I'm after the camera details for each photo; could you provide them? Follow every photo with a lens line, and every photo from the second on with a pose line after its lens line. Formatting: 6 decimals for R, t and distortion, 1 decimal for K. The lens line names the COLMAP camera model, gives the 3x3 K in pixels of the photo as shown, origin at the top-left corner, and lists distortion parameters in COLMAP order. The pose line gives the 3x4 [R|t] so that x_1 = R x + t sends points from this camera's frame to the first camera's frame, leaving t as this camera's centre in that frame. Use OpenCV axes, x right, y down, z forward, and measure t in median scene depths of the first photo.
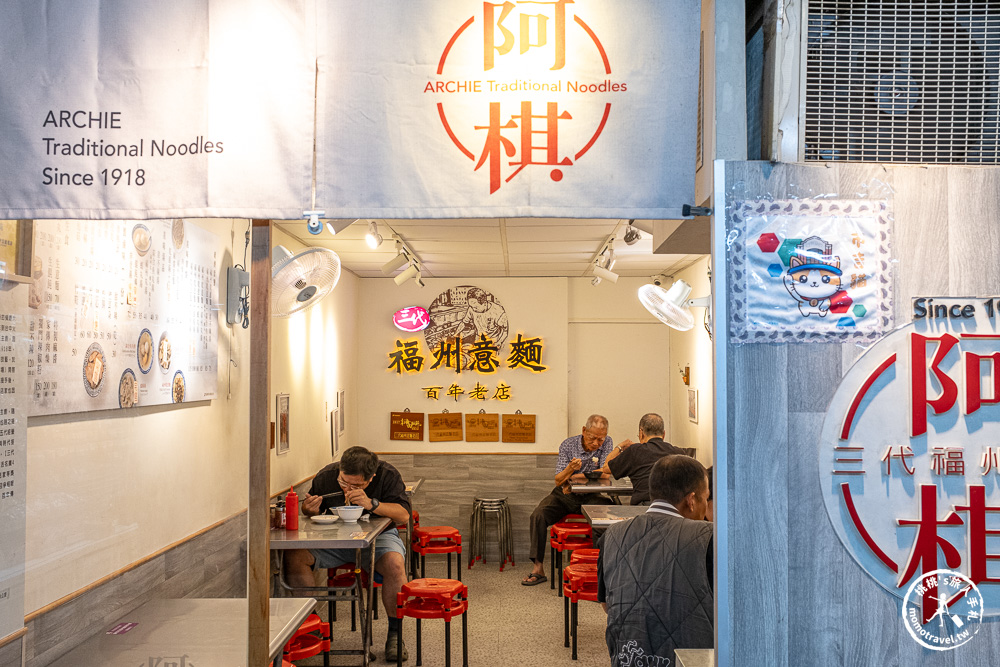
lens RADIAL K [[1045.4, 0, 497.9], [0, 1045.4, 338.6], [0, 0, 1]] dist [-0.040565, 0.000000]
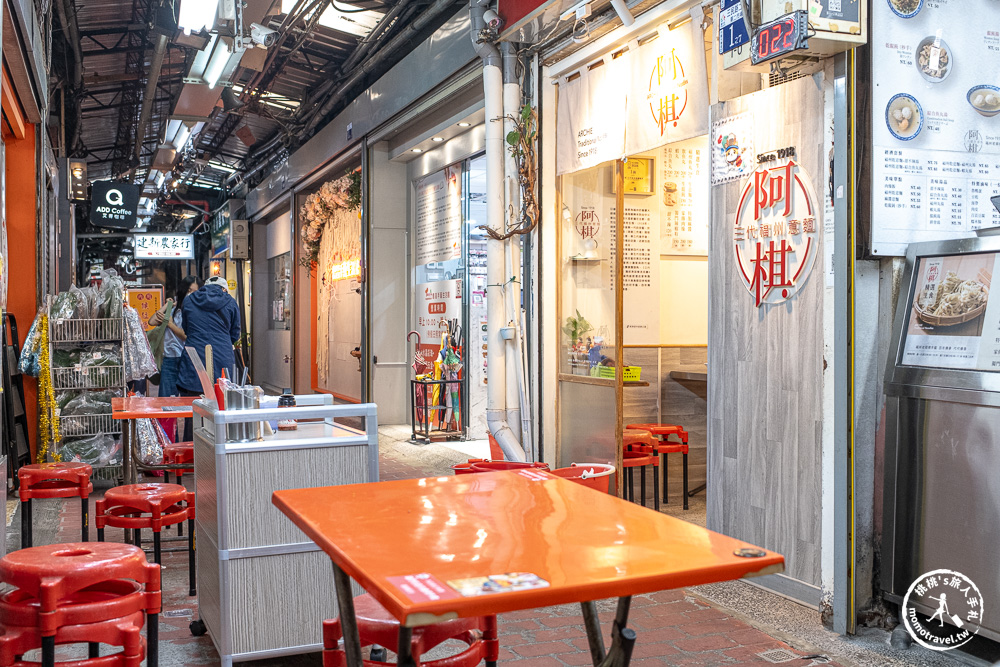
lens RADIAL K [[1045.4, 0, 499.8], [0, 1045.4, 333.0], [0, 0, 1]] dist [-0.040565, 0.000000]
pose [[0.386083, 0.010669, -0.922402, 2.141019], [0.034923, 0.999047, 0.026173, 0.247886], [0.921803, -0.042318, 0.385343, -0.310279]]
